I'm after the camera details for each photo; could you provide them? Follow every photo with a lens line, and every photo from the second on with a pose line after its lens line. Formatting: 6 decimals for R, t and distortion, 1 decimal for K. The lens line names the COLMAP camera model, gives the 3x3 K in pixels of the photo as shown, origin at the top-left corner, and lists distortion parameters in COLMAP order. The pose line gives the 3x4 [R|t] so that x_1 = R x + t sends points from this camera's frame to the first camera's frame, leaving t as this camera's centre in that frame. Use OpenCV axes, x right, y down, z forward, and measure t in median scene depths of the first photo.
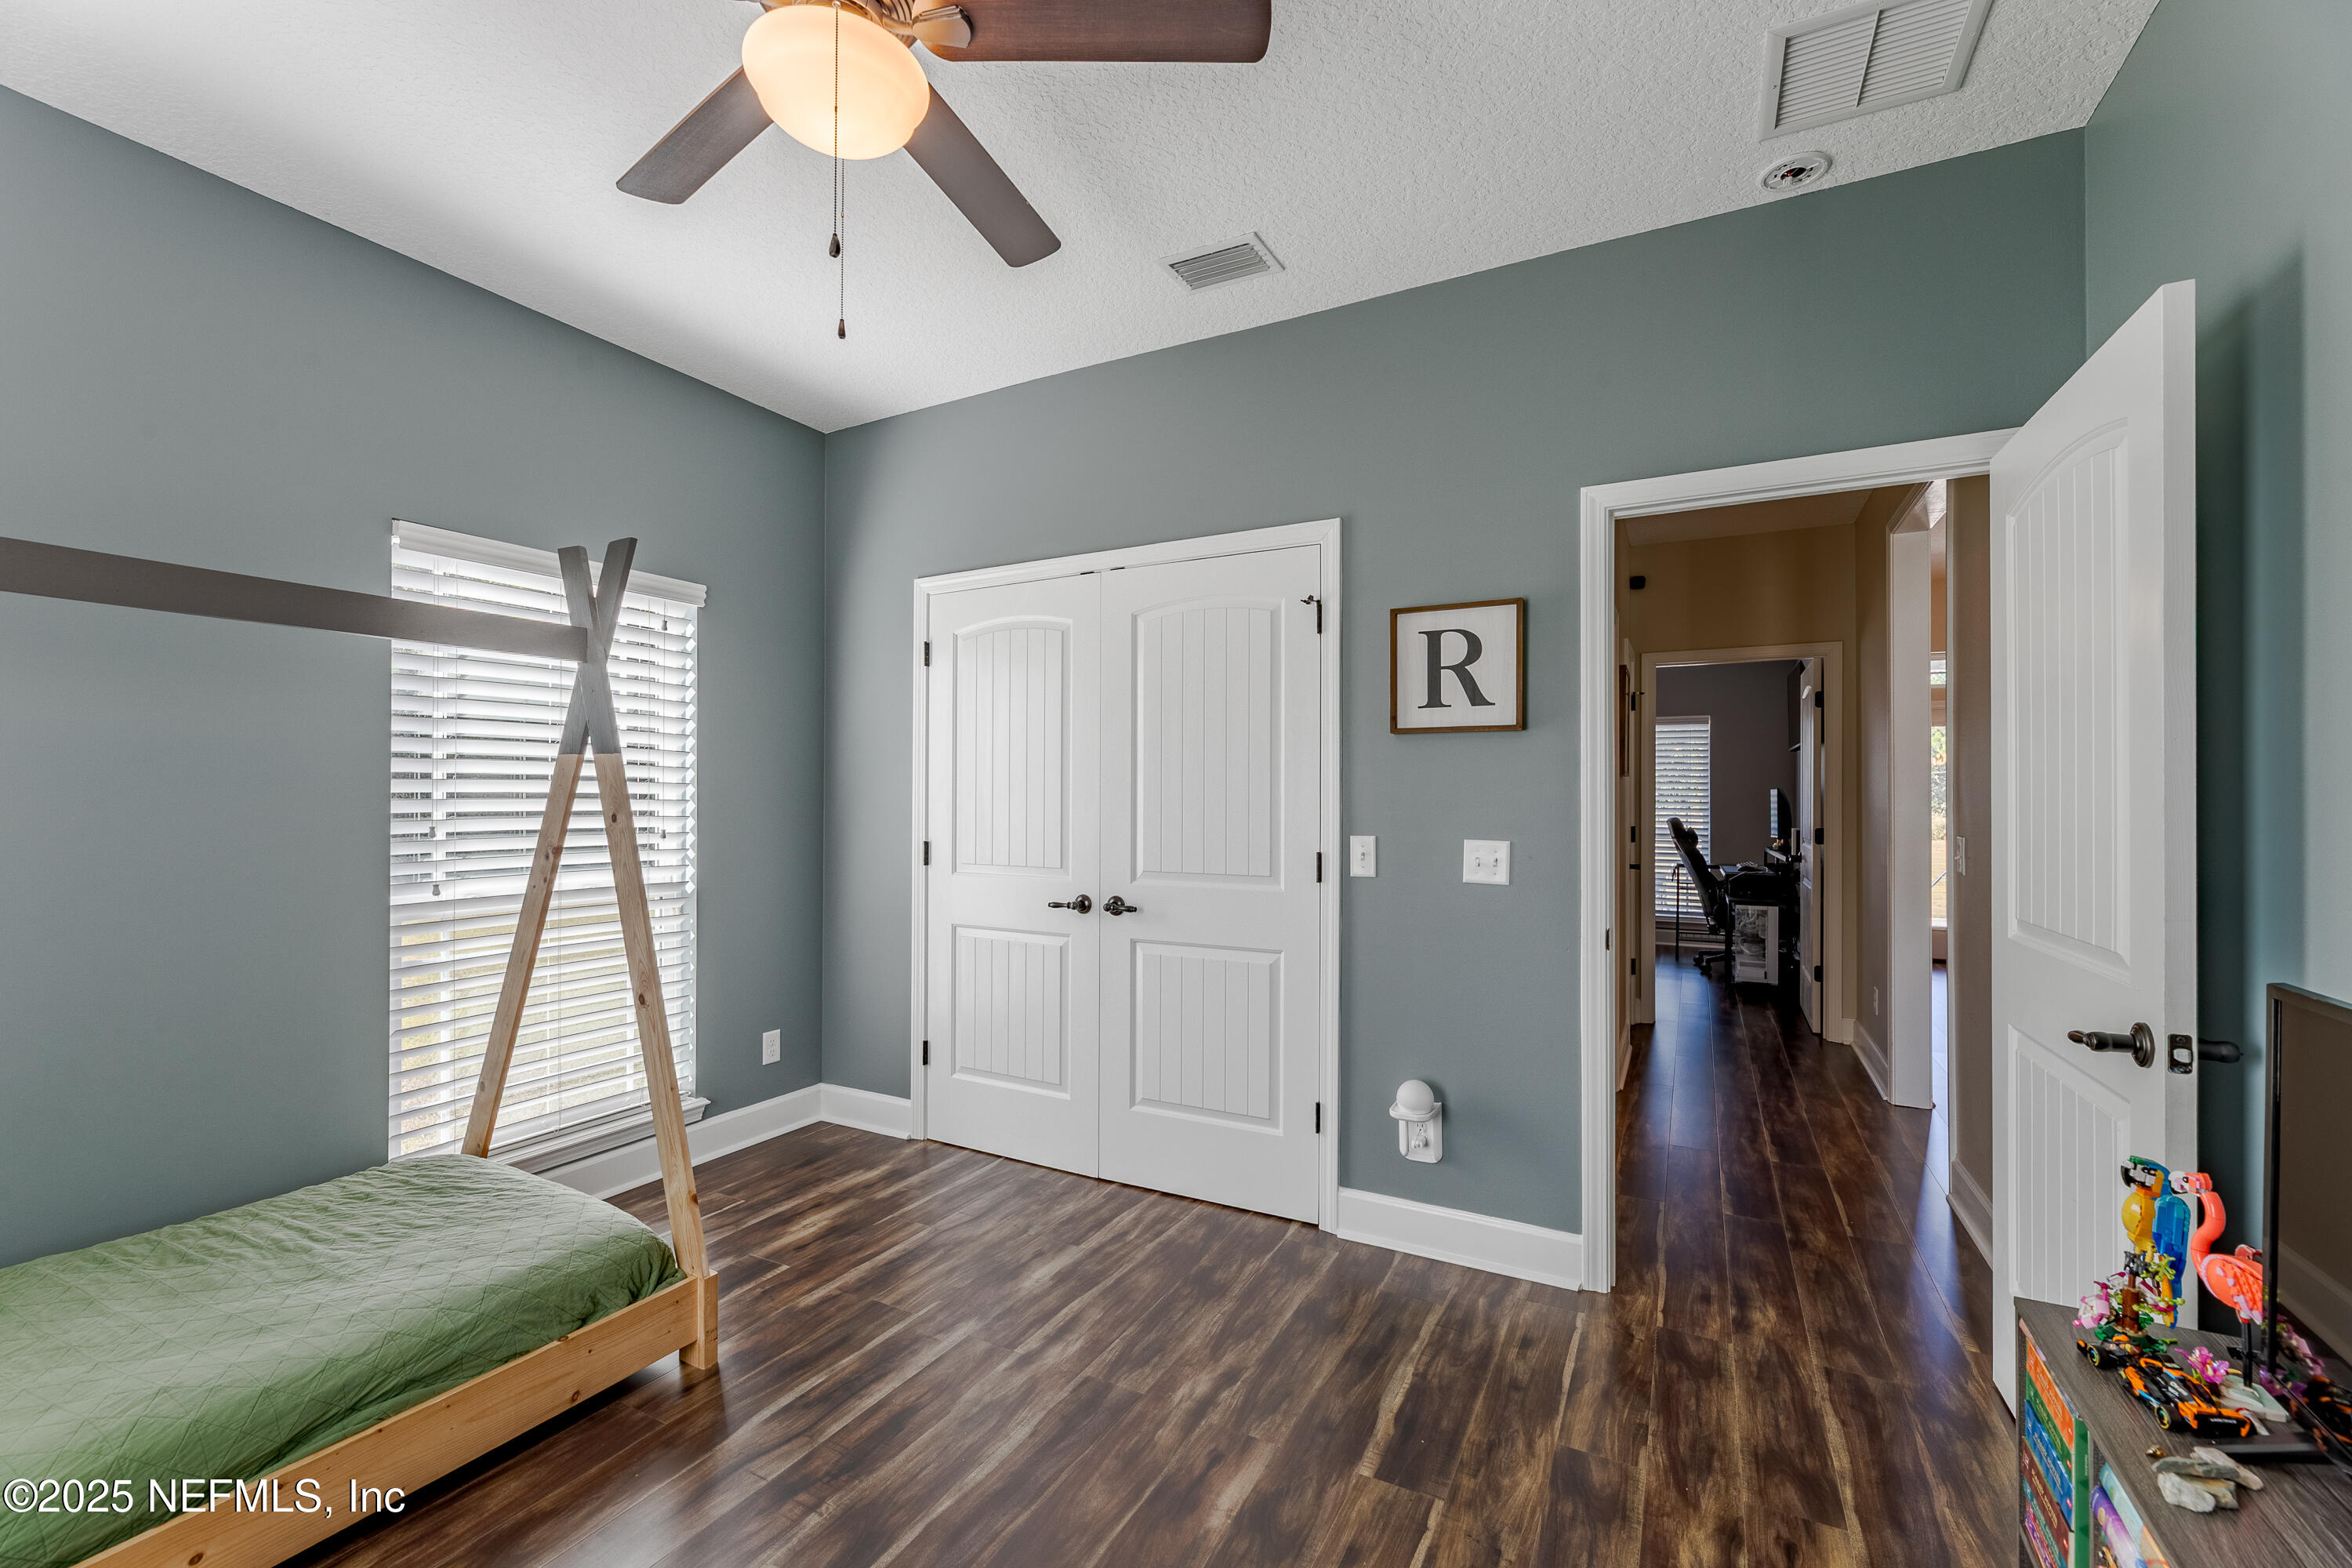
lens RADIAL K [[962.0, 0, 1198.2], [0, 962.0, 800.0], [0, 0, 1]] dist [-0.000768, -0.000083]
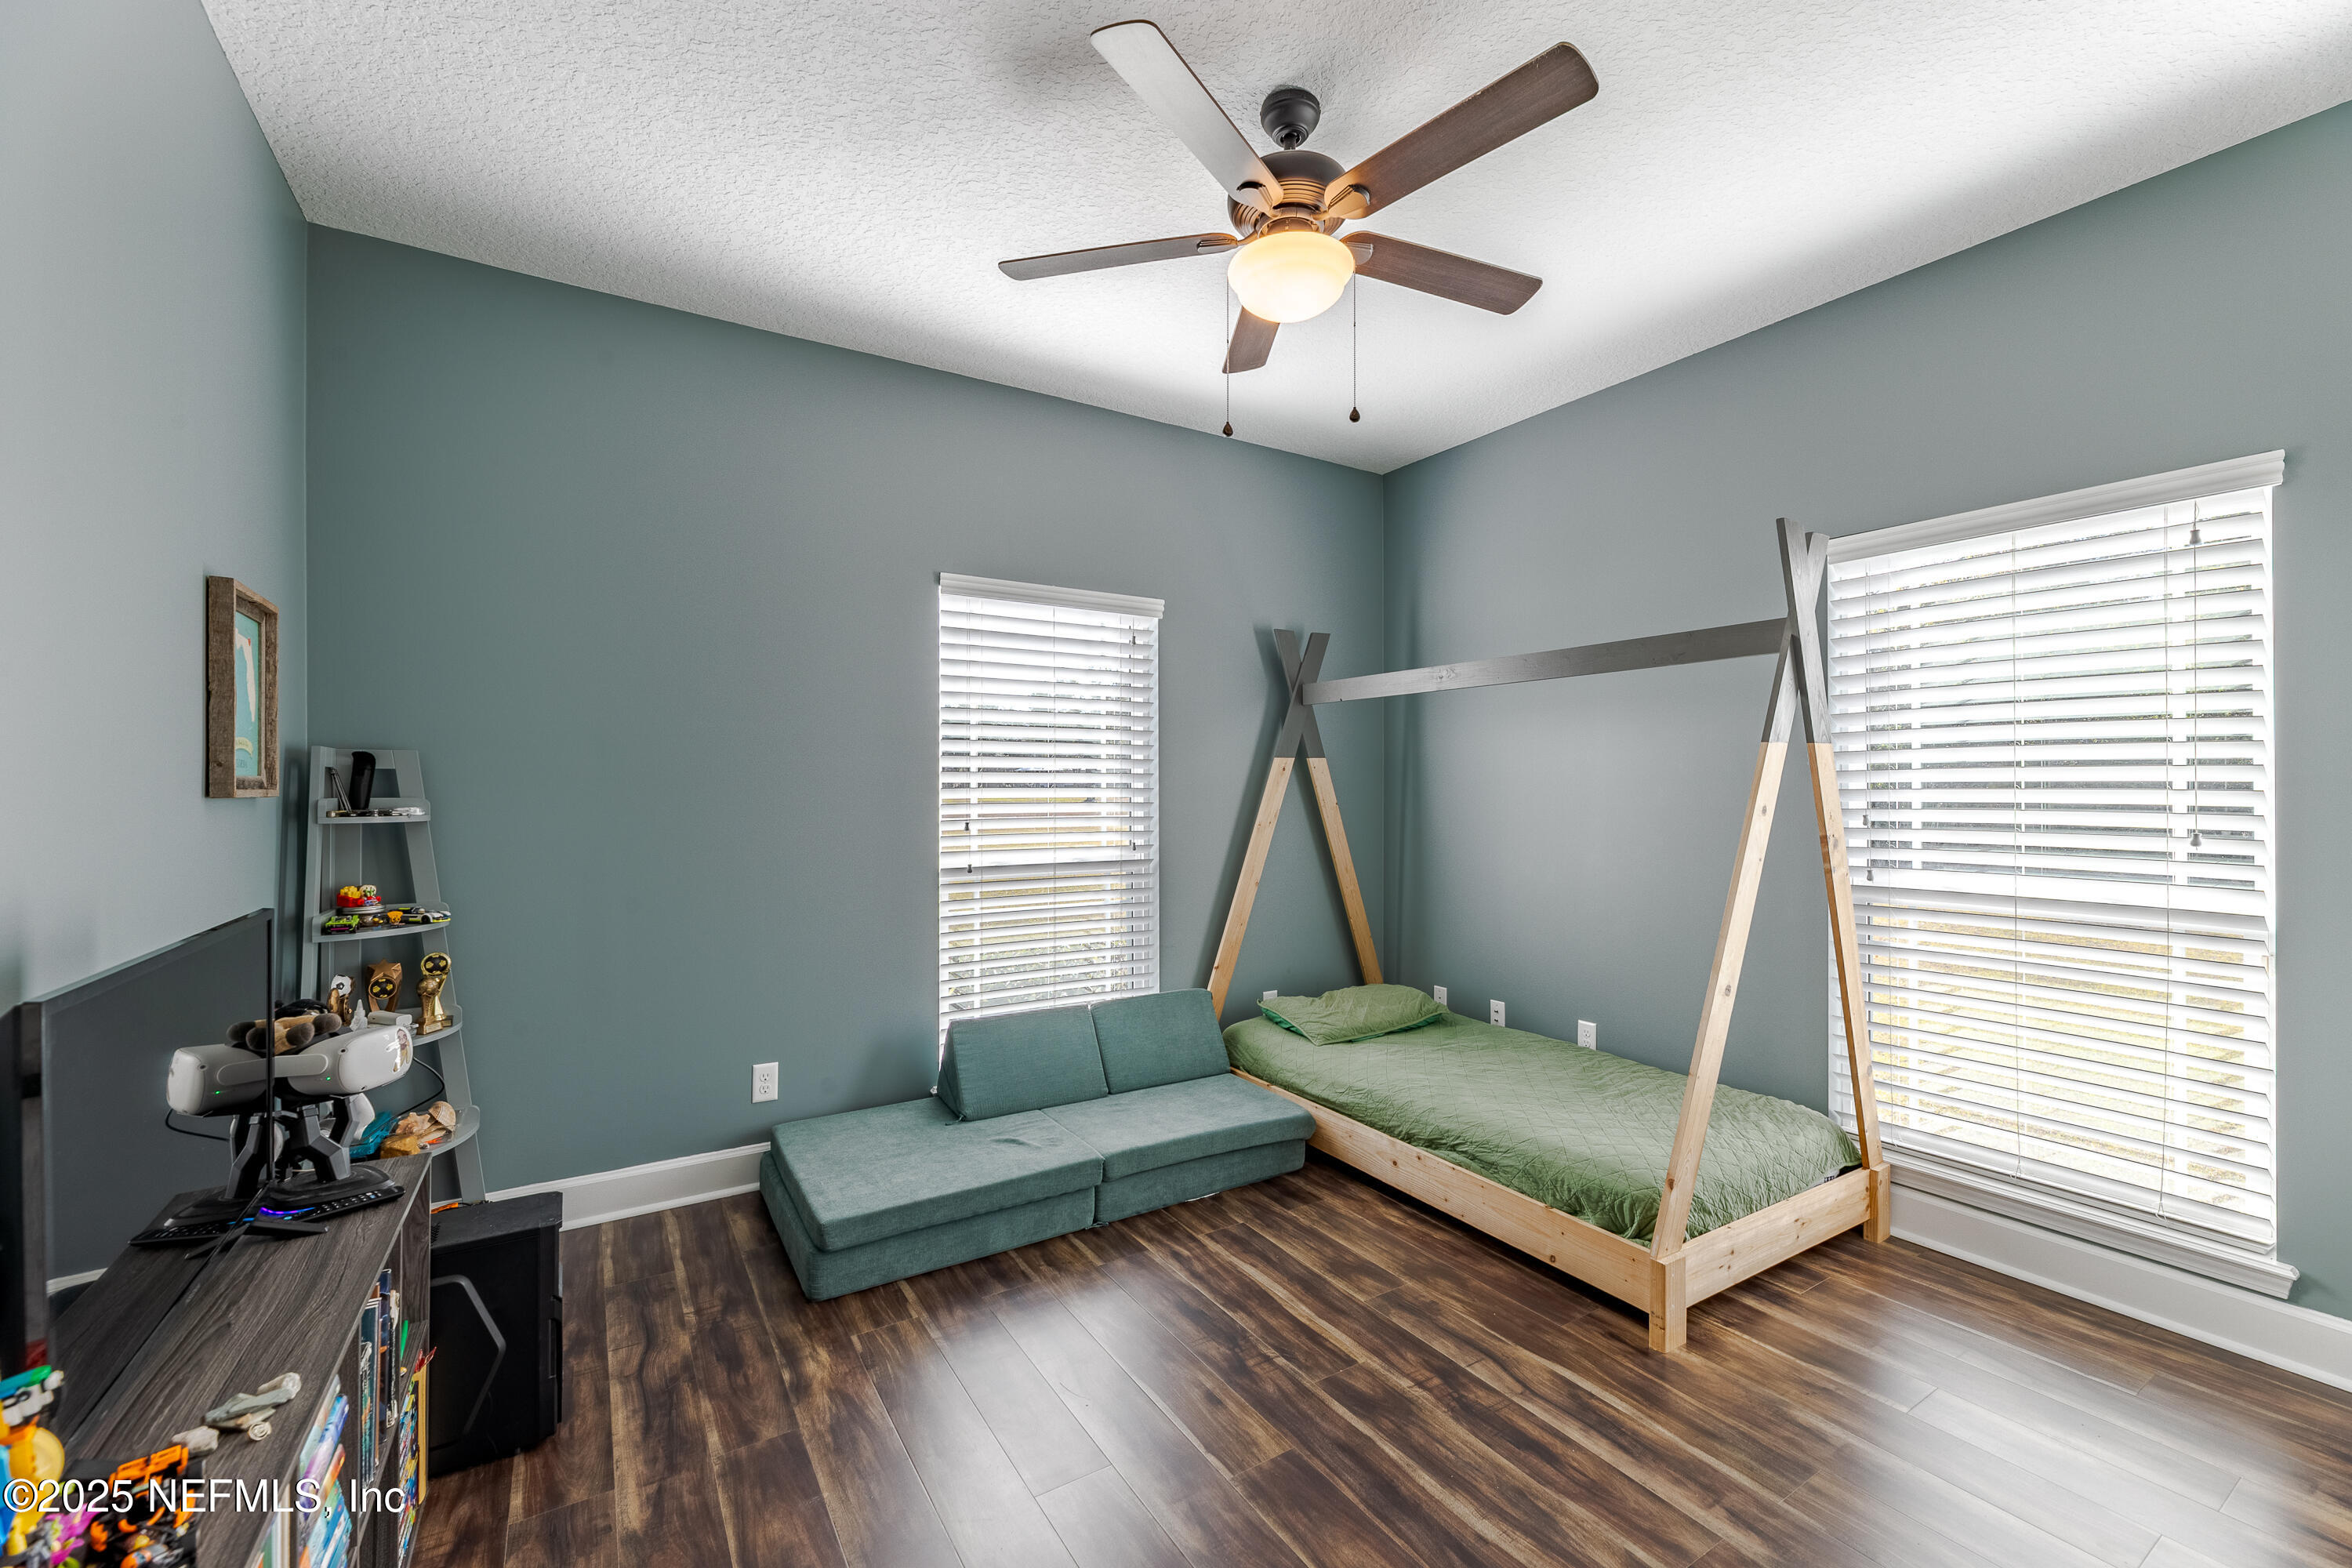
lens RADIAL K [[950.9, 0, 1143.3], [0, 950.9, 780.1], [0, 0, 1]] dist [-0.000131, 0.000023]
pose [[-0.524152, -0.008976, -0.851577, 0.699330], [-0.005298, 0.999959, -0.007279, 0.002910], [0.851608, 0.000696, -0.524179, 1.185142]]
